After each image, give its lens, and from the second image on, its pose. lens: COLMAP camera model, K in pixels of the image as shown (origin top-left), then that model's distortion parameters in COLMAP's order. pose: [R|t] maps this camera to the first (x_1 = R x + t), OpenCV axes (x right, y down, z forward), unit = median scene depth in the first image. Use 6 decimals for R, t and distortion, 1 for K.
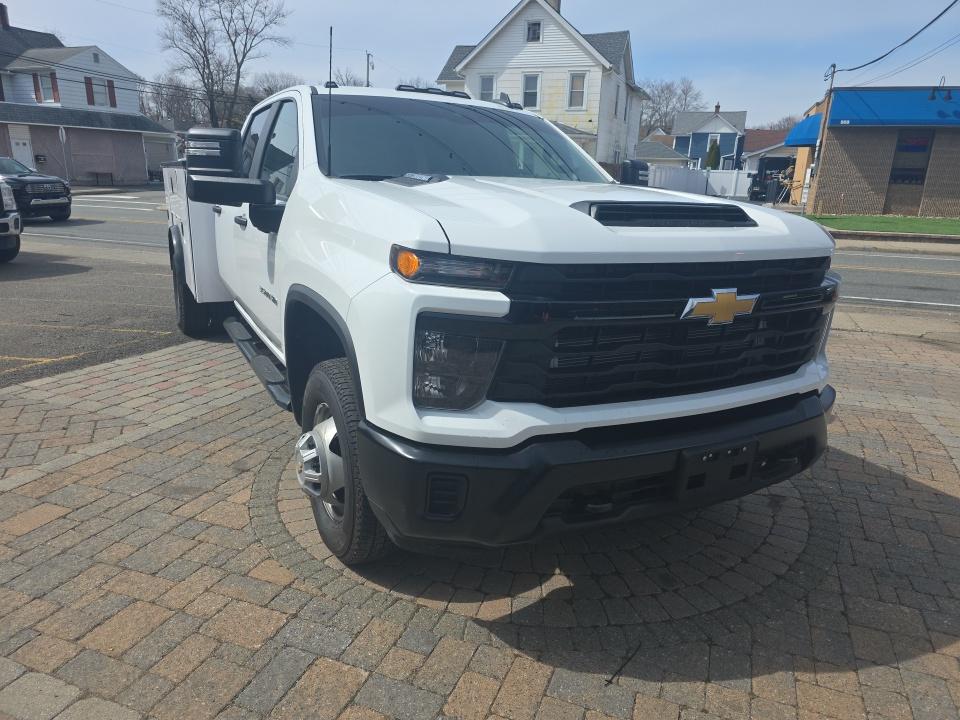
lens RADIAL K [[640.7, 0, 490.3], [0, 640.7, 371.6], [0, 0, 1]] dist [0.045114, -0.041199]
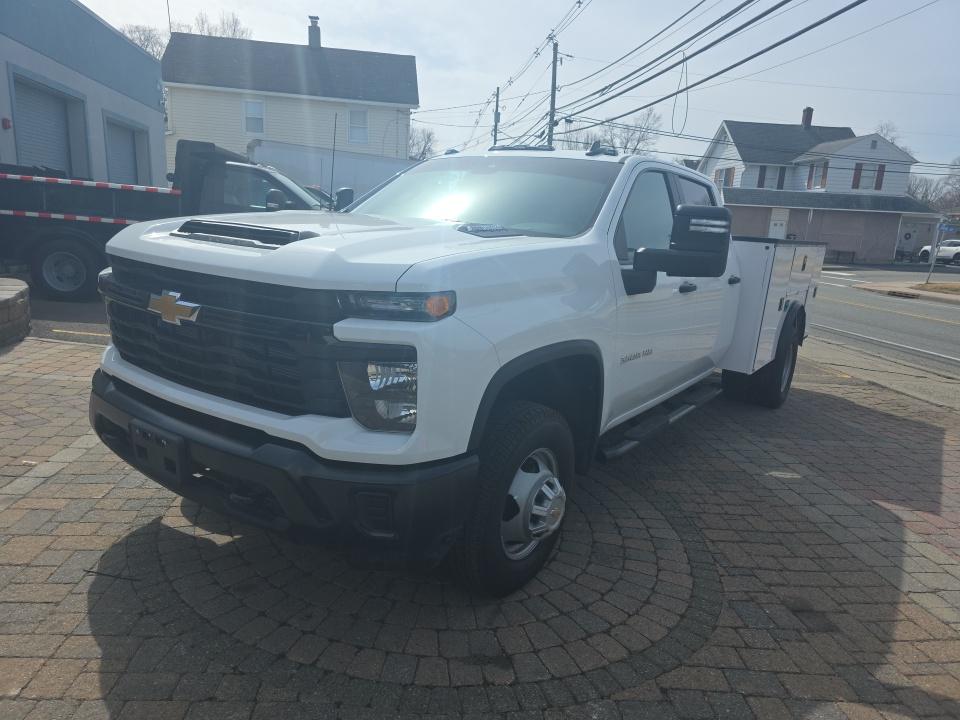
lens RADIAL K [[644.1, 0, 480.0], [0, 644.1, 360.0], [0, 0, 1]] dist [0.056367, -0.055768]
pose [[0.448816, 0.178644, -0.875586, 0.104421], [-0.297338, 0.953839, 0.042198, -0.014352], [0.842706, 0.241406, 0.481217, 0.059396]]
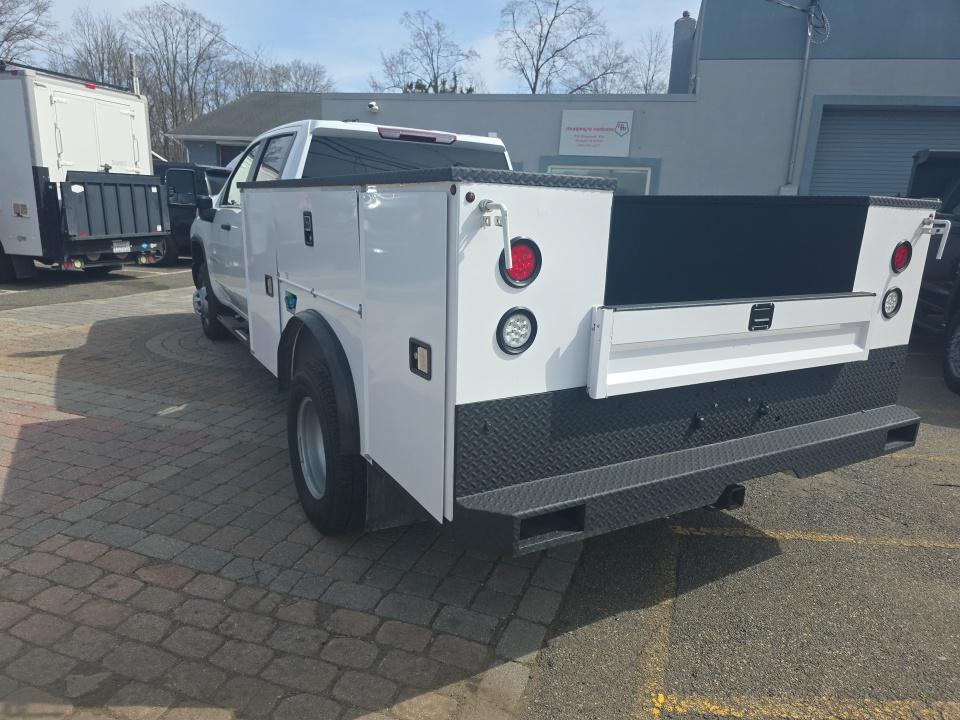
lens RADIAL K [[640.7, 0, 490.3], [0, 640.7, 371.6], [0, 0, 1]] dist [0.045114, -0.041199]
pose [[-0.996607, -0.052810, -0.063135, -0.051053], [-0.077410, 0.862045, 0.500886, -0.093199], [0.027973, 0.504073, -0.863208, 0.318931]]
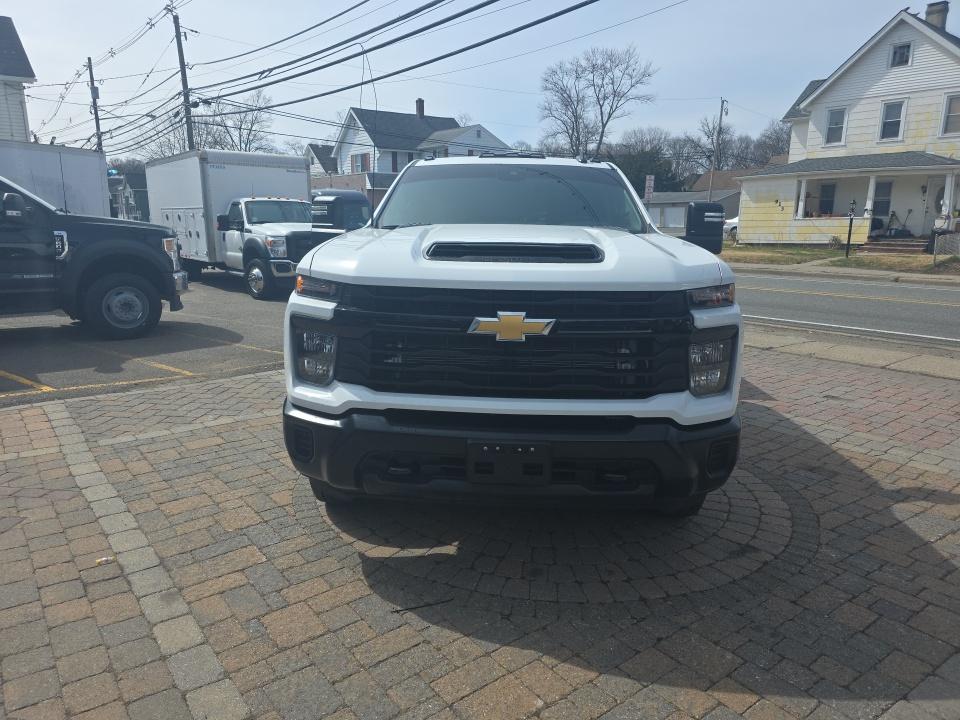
lens RADIAL K [[644.1, 0, 480.0], [0, 644.1, 360.0], [0, 0, 1]] dist [0.056367, -0.055768]
pose [[0.857586, 0.080714, -0.507967, 0.059955], [-0.123906, 0.990945, -0.051730, 0.002122], [0.499192, 0.107303, 0.859822, -0.004772]]
